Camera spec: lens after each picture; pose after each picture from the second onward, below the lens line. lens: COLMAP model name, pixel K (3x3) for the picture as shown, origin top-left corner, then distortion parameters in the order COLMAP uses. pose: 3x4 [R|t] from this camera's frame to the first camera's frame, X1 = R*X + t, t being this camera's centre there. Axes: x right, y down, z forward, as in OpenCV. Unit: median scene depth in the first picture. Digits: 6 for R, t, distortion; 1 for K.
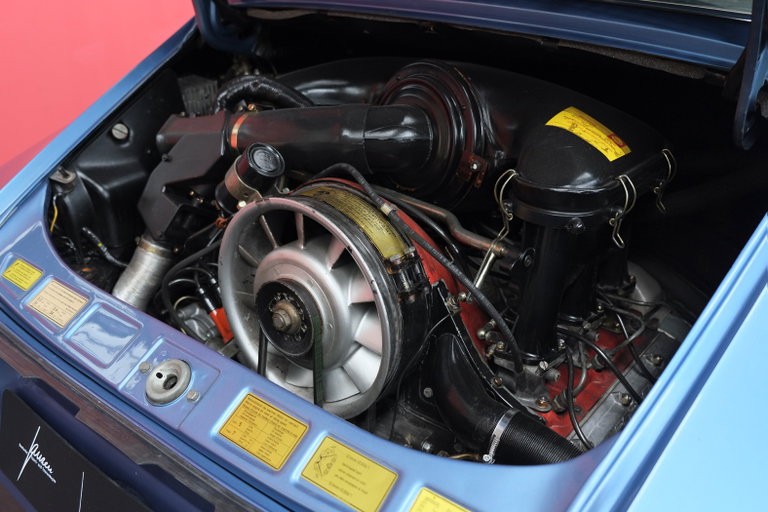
lens RADIAL K [[712.0, 0, 384.0], [0, 712.0, 256.0], [0, 0, 1]] dist [-0.001812, 0.004067]
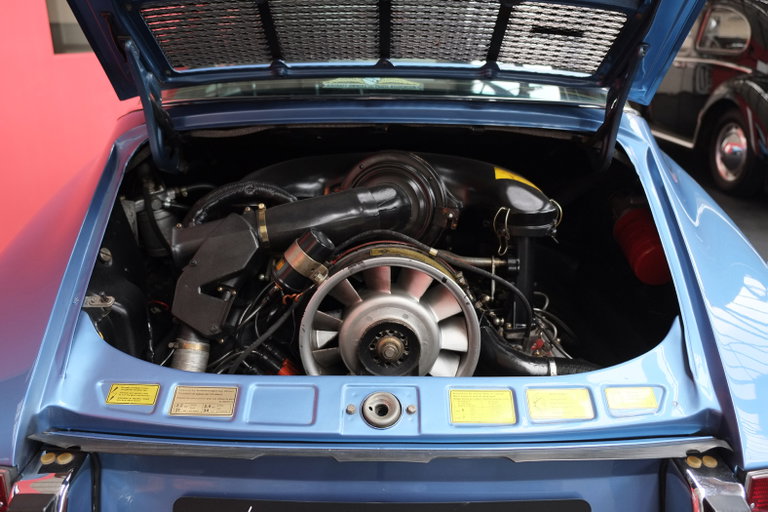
lens RADIAL K [[636.7, 0, 384.0], [0, 636.7, 256.0], [0, 0, 1]] dist [0.000511, -0.000456]
pose [[0.789092, -0.202939, 0.579785, -0.786815], [0.274747, 0.960780, -0.037637, -0.035389], [-0.549407, 0.188993, 0.813900, 0.027921]]
